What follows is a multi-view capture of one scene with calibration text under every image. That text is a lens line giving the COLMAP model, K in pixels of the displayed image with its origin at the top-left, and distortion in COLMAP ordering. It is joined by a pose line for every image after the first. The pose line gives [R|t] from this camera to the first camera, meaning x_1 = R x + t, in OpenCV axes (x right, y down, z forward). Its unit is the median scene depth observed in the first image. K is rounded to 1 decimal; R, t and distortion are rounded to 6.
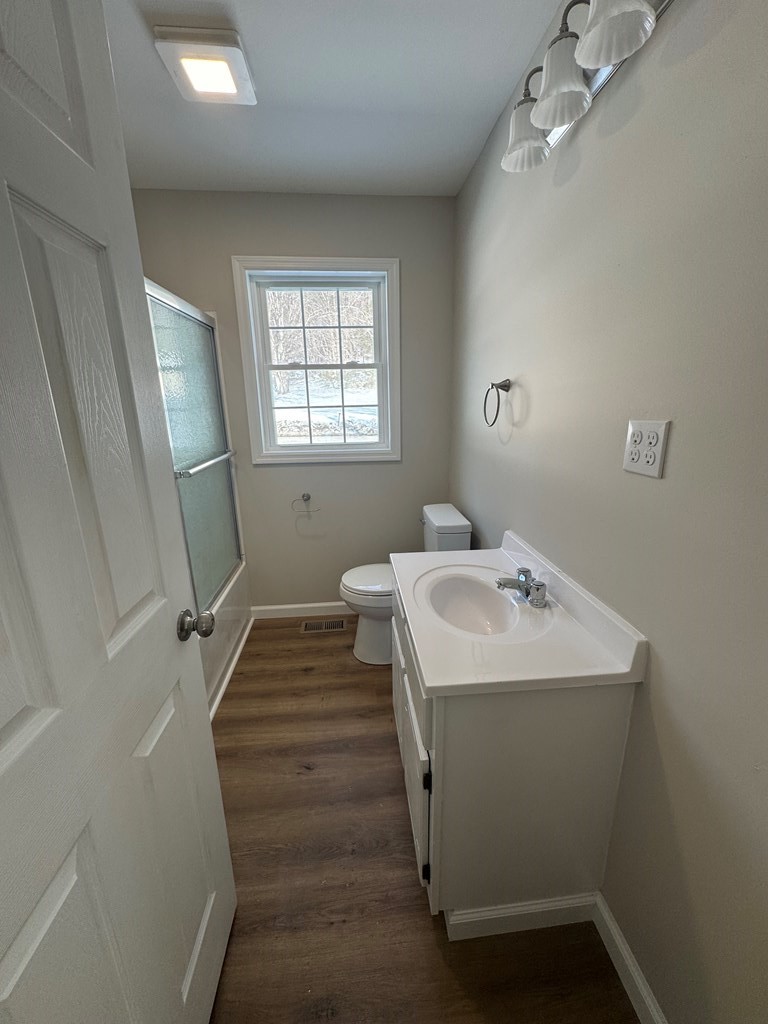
lens RADIAL K [[408.0, 0, 388.1], [0, 408.0, 510.7], [0, 0, 1]] dist [-0.000380, 0.000324]
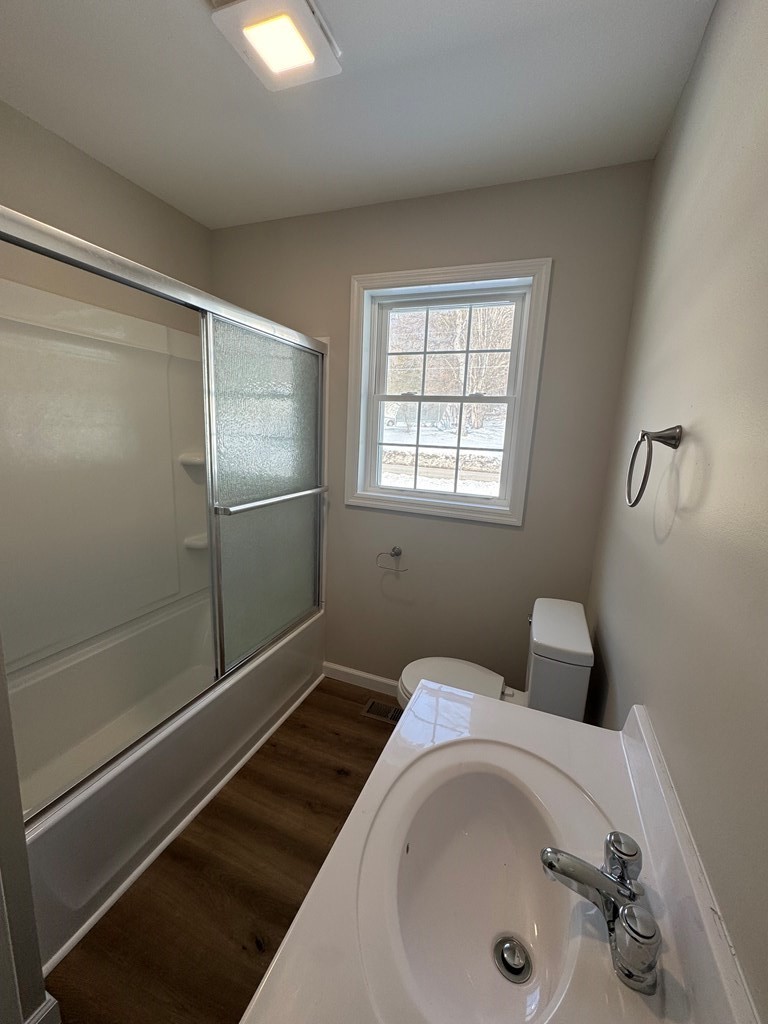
lens RADIAL K [[408.0, 0, 388.1], [0, 408.0, 510.7], [0, 0, 1]] dist [-0.000380, 0.000324]
pose [[0.892789, 0.143964, -0.426852, 0.132747], [-0.178071, 0.983169, -0.040854, -0.082450], [0.413786, 0.112484, 0.903398, 0.248749]]
